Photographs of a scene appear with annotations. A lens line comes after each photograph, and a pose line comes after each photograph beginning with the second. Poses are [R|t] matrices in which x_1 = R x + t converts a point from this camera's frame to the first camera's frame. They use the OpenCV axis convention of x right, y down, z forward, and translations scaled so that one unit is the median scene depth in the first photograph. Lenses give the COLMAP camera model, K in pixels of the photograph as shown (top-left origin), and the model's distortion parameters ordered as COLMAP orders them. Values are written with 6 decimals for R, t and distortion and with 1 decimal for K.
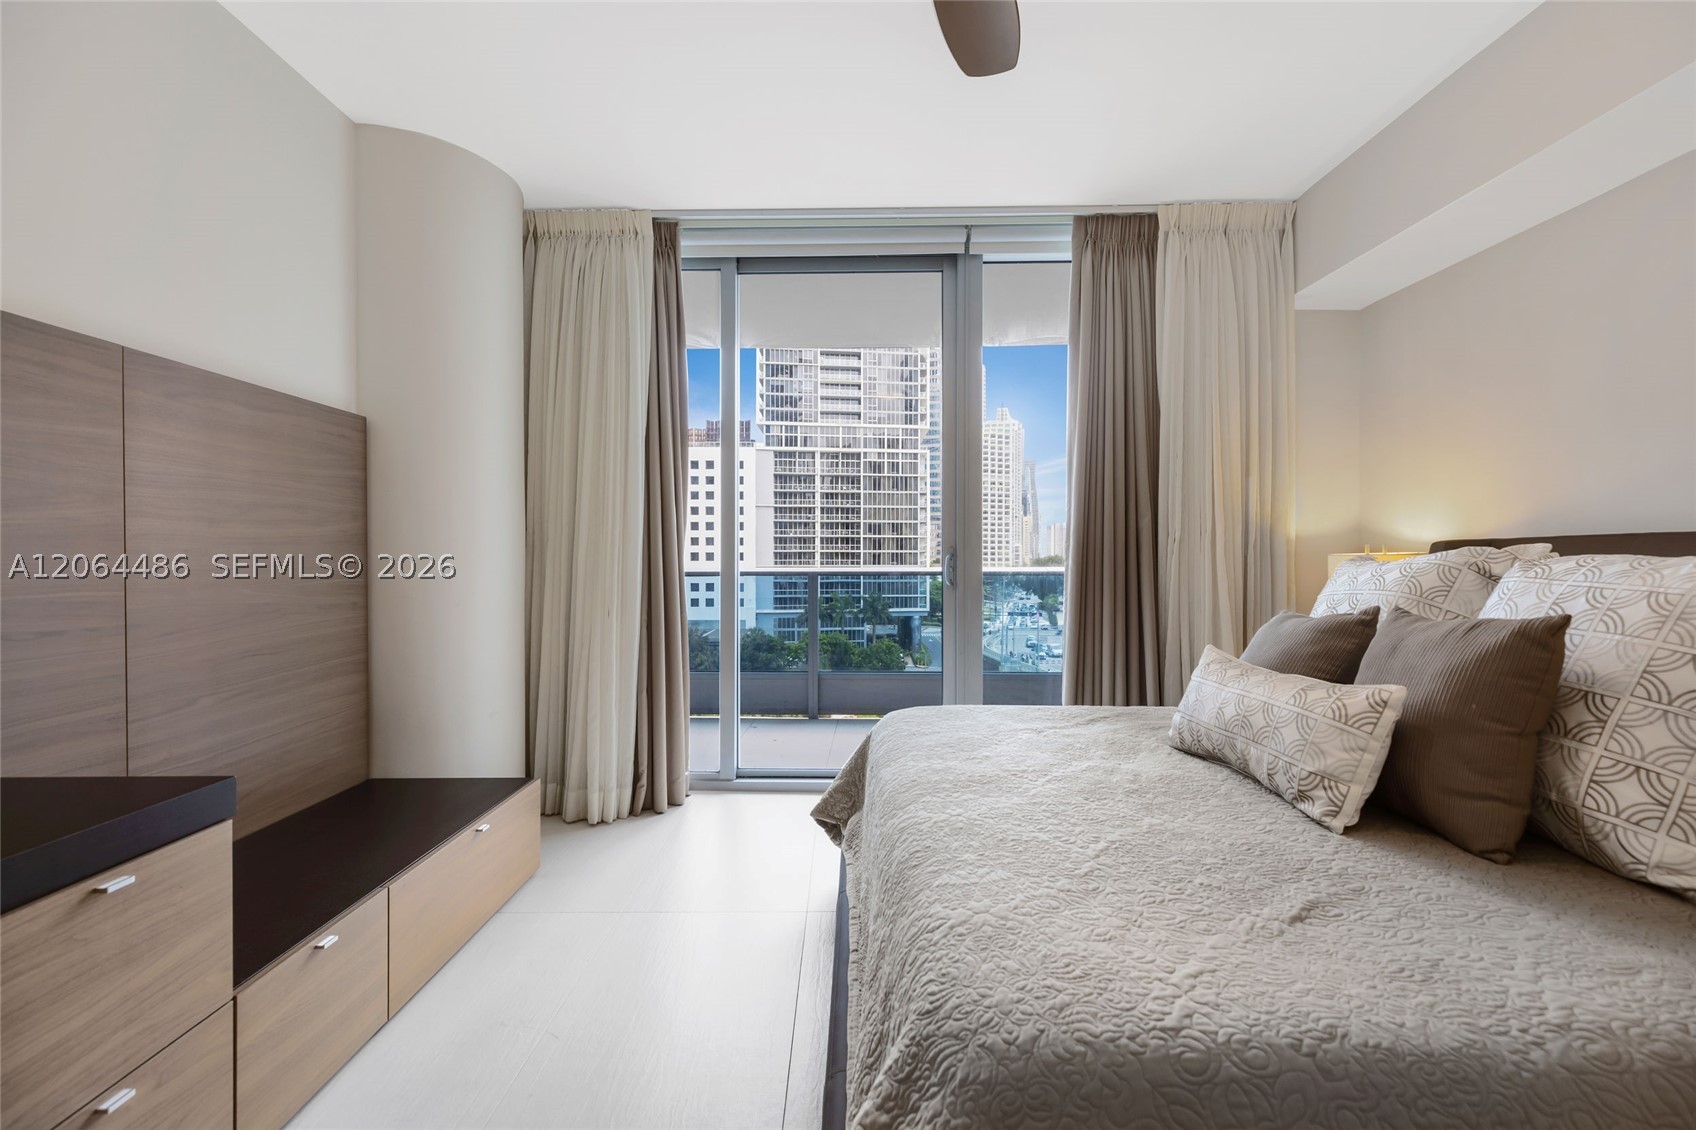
lens RADIAL K [[755.6, 0, 845.0], [0, 755.6, 567.6], [0, 0, 1]] dist [0.001205, -0.000017]
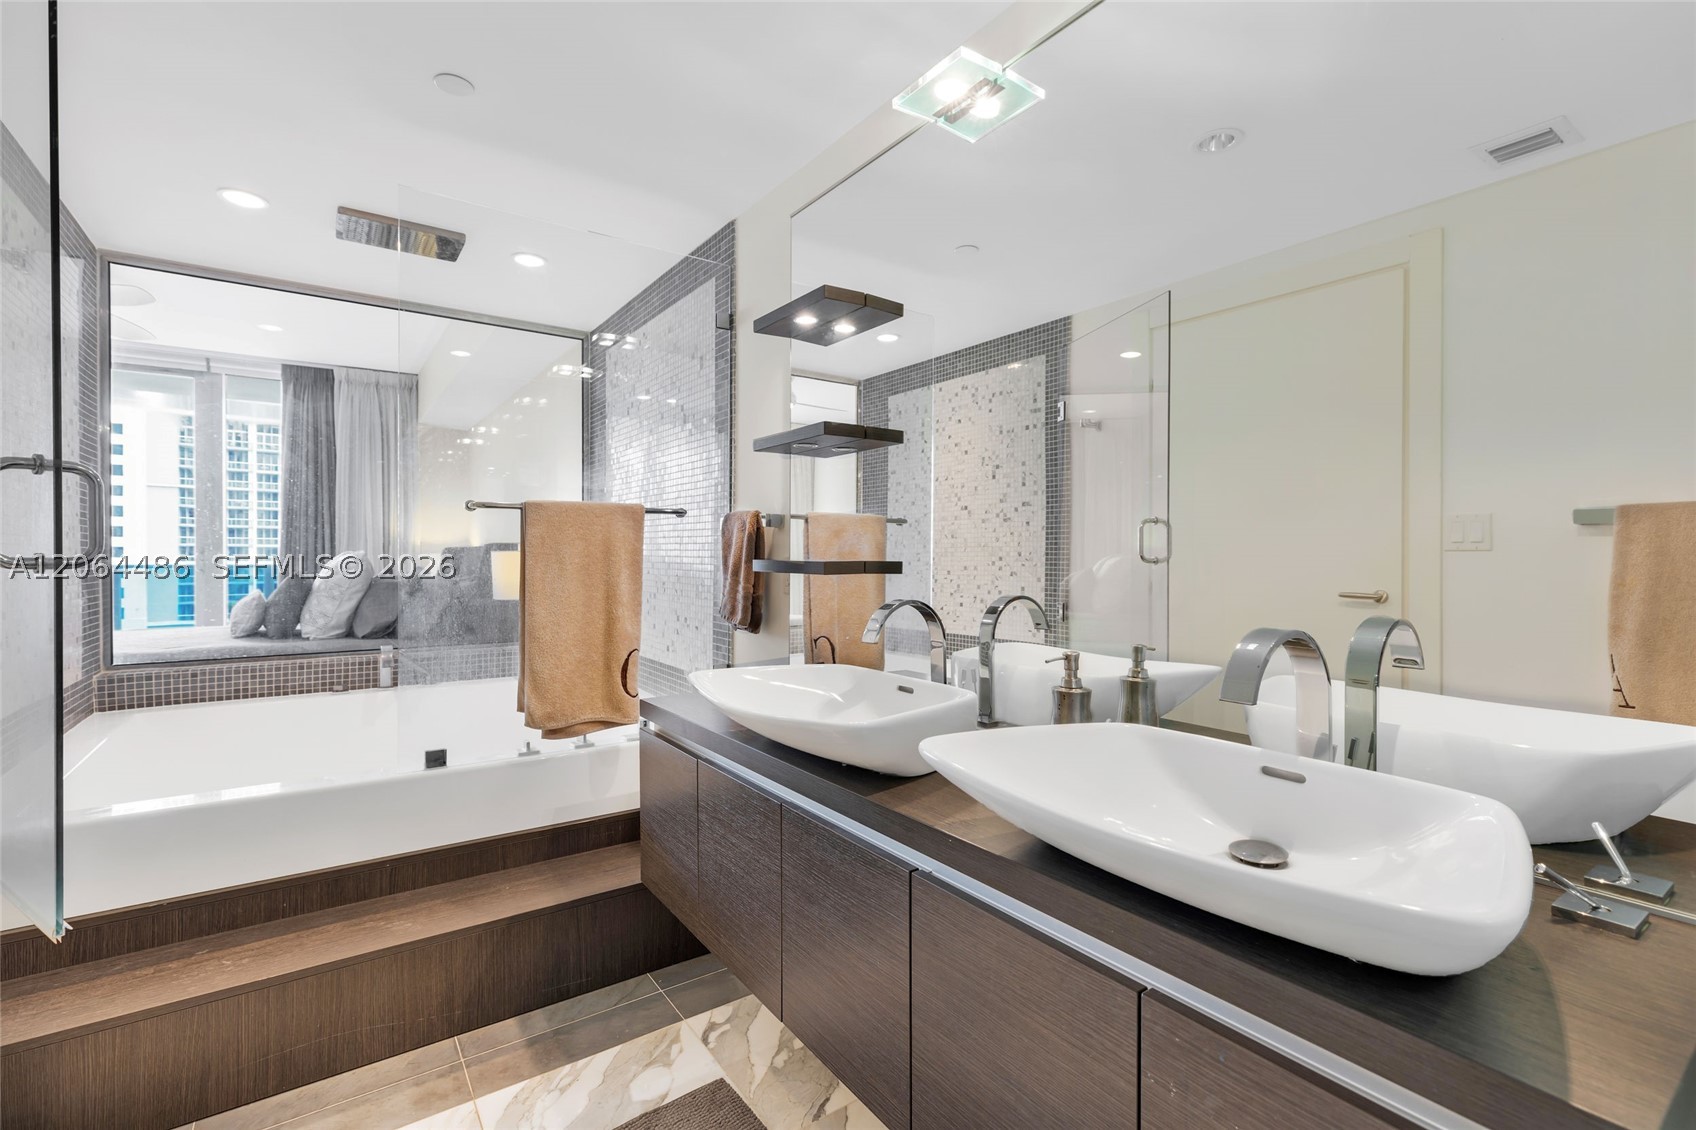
lens RADIAL K [[755.6, 0, 851.2], [0, 755.6, 565.2], [0, 0, 1]] dist [0.001205, -0.000017]
pose [[0.811216, -0.001709, 0.584744, 0.035339], [0.002035, 0.999998, 0.000099, 0.002620], [-0.584743, 0.001110, 0.811218, -0.129544]]
